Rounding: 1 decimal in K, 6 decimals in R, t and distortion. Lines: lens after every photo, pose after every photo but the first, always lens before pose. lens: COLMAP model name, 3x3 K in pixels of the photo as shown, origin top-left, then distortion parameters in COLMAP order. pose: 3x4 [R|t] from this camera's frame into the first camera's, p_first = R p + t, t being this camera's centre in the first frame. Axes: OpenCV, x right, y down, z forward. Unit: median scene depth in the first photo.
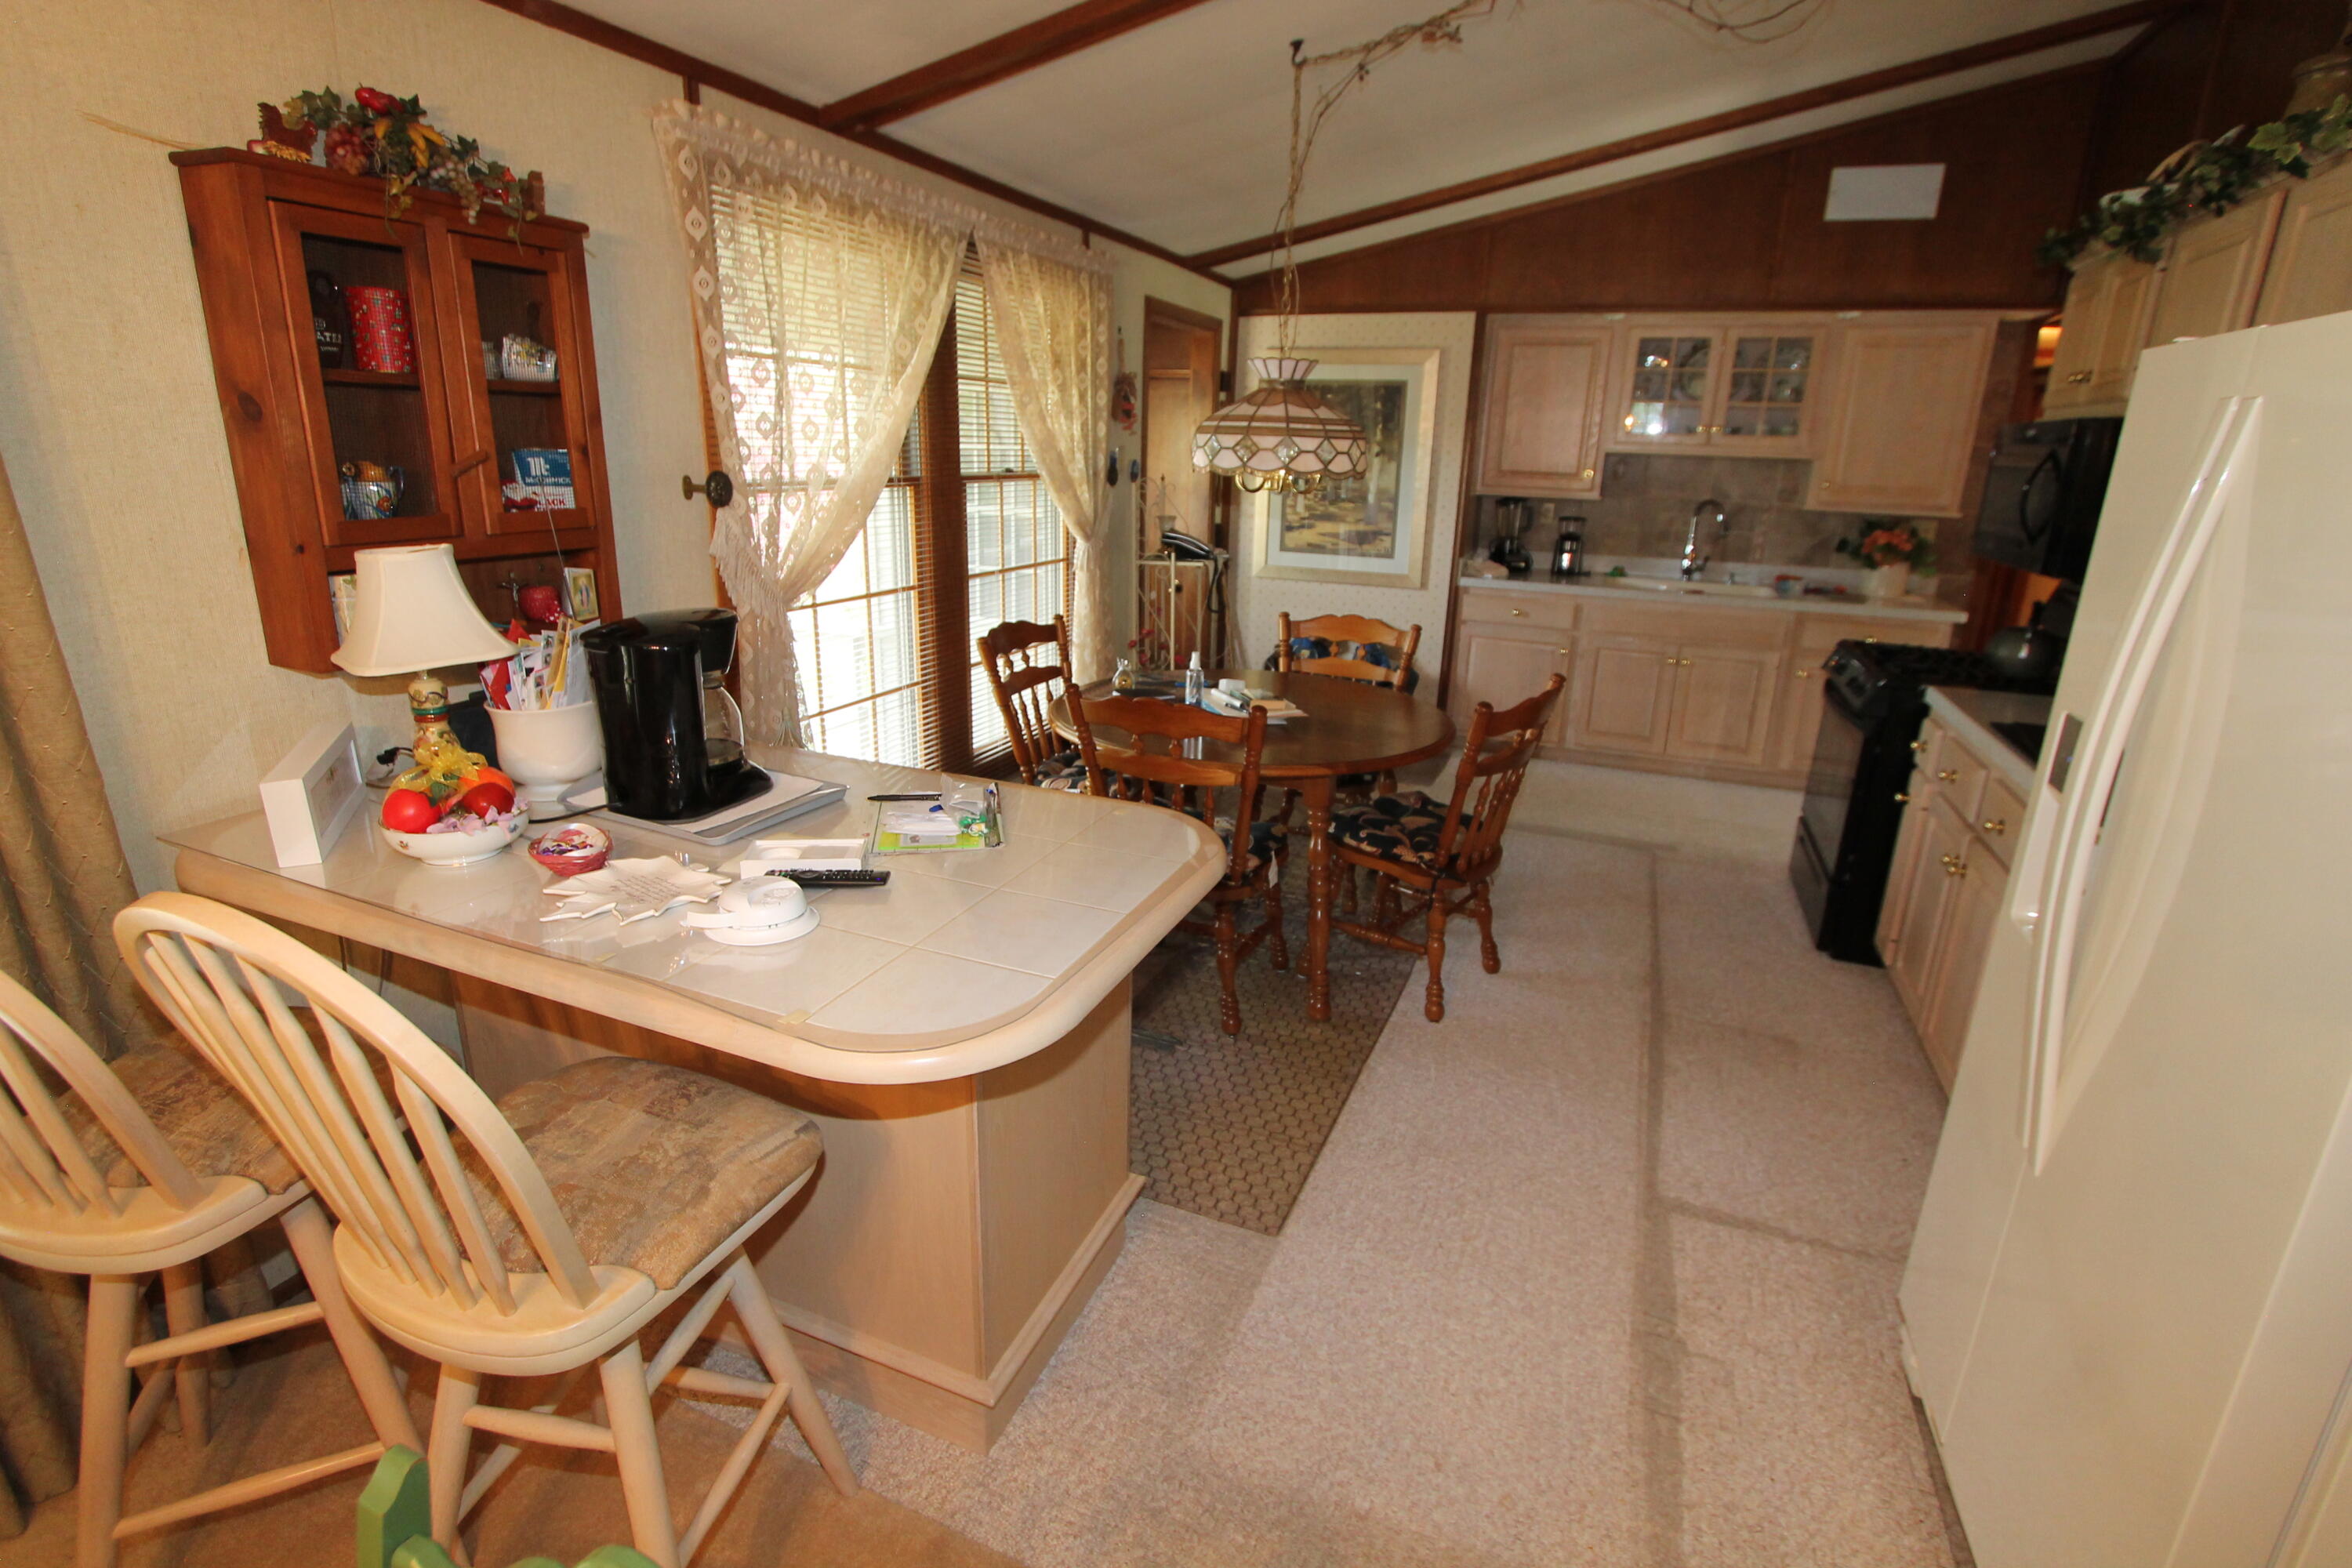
lens RADIAL K [[1097.7, 0, 1171.3], [0, 1097.7, 761.8], [0, 0, 1]] dist [-0.018132, 0.002999]
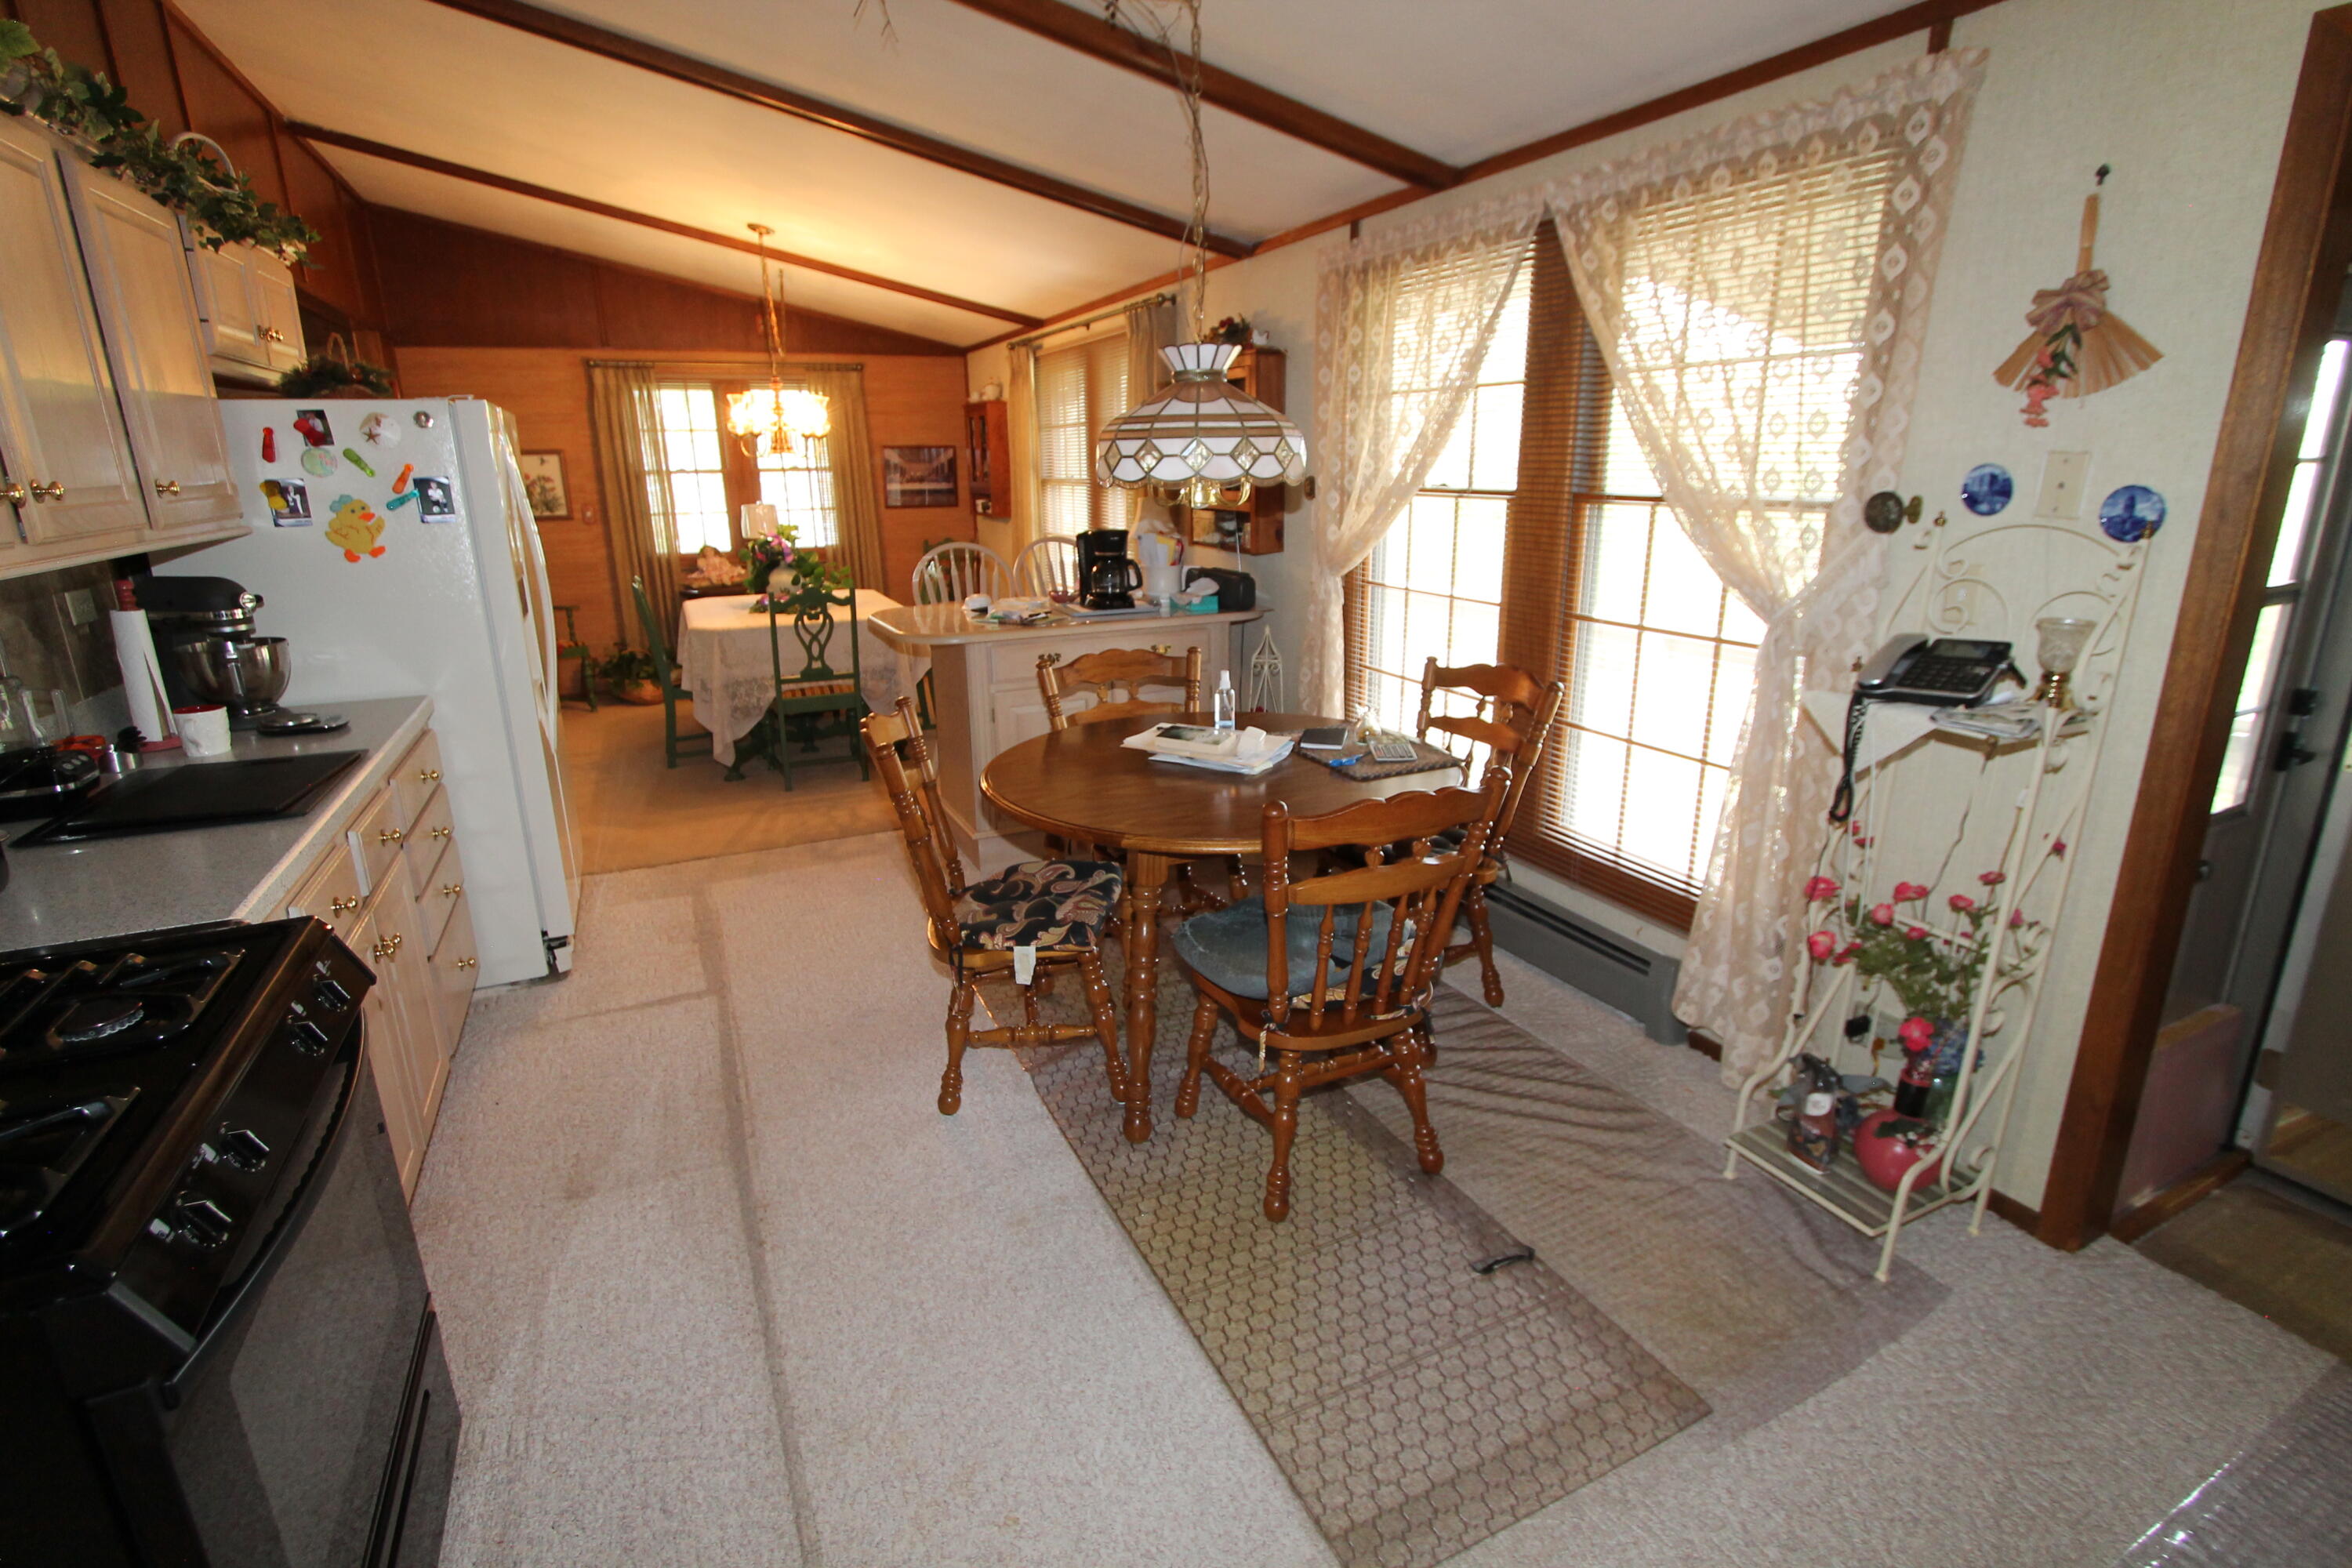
lens RADIAL K [[1097.7, 0, 1170.6], [0, 1097.7, 760.8], [0, 0, 1]] dist [-0.018132, 0.002999]
pose [[-0.669642, 0.180937, -0.720307, 0.638550], [-0.213723, 0.881895, 0.420218, -0.357076], [0.711268, 0.435342, -0.551883, 1.299680]]
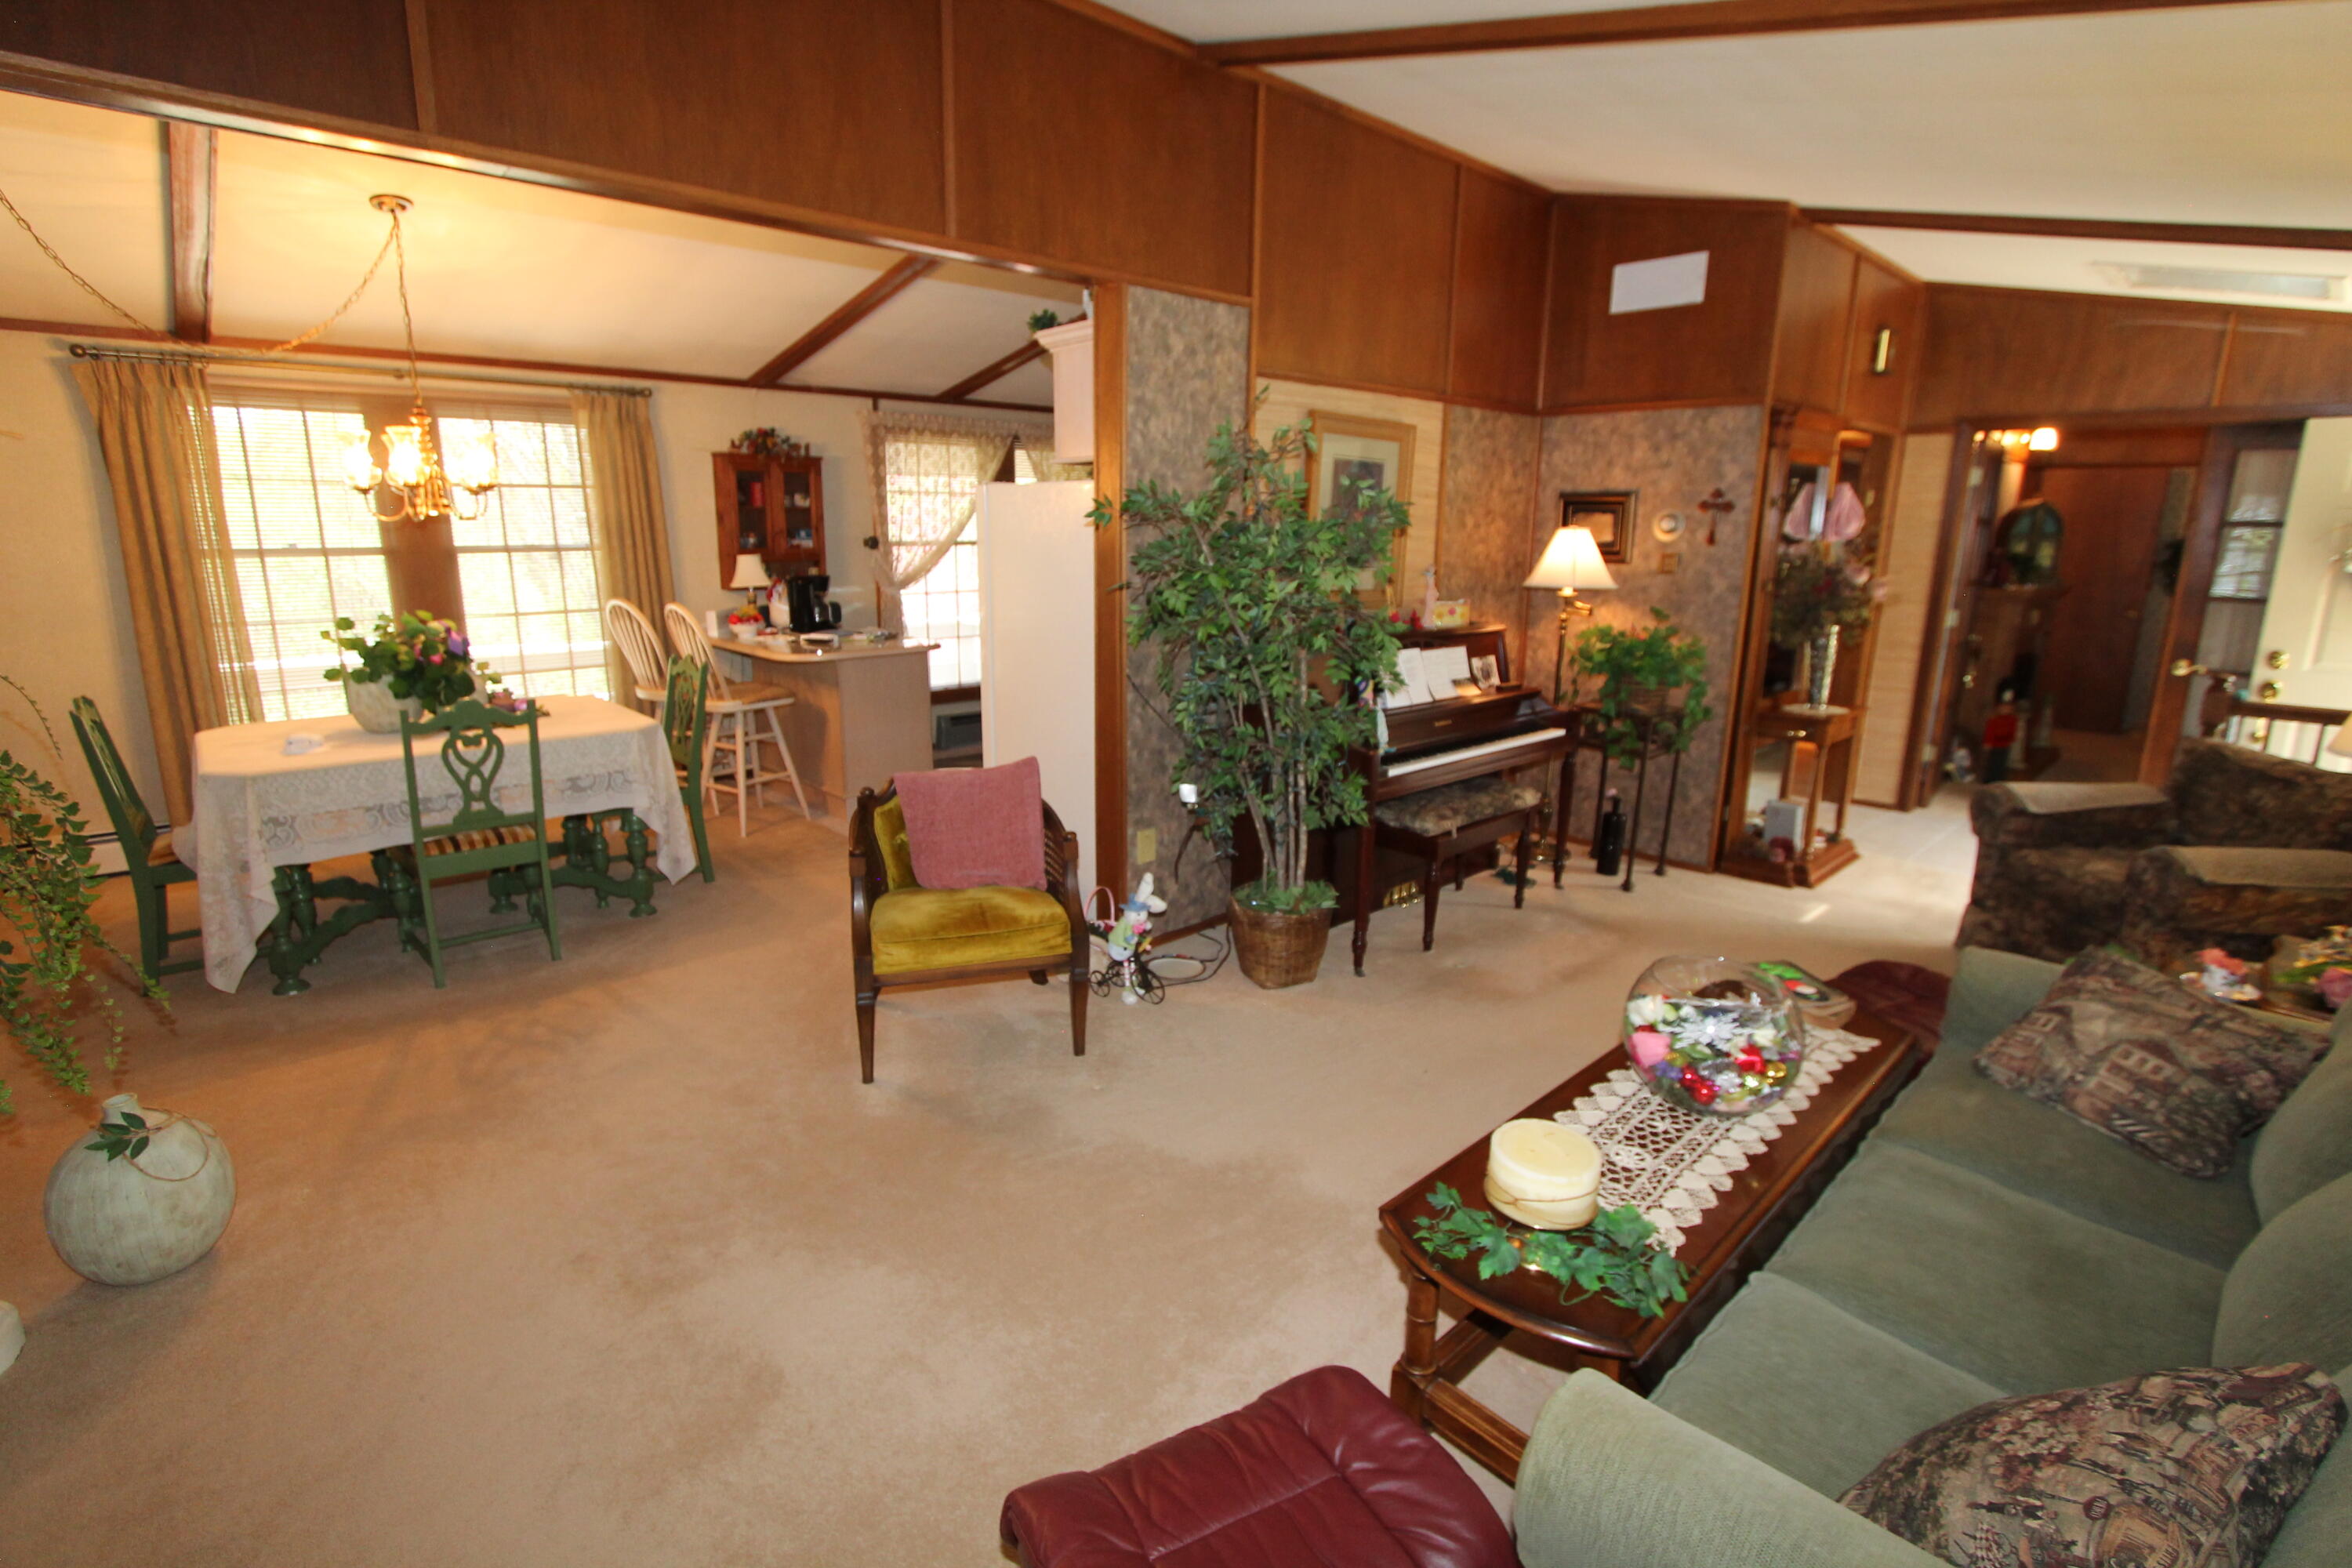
lens RADIAL K [[1097.7, 0, 1171.5], [0, 1097.7, 765.6], [0, 0, 1]] dist [-0.018132, 0.002999]
pose [[0.908969, 0.073774, -0.410284, 0.967593], [-0.103547, 0.993327, -0.050792, 0.246339], [0.403799, 0.088652, 0.910542, -0.770405]]
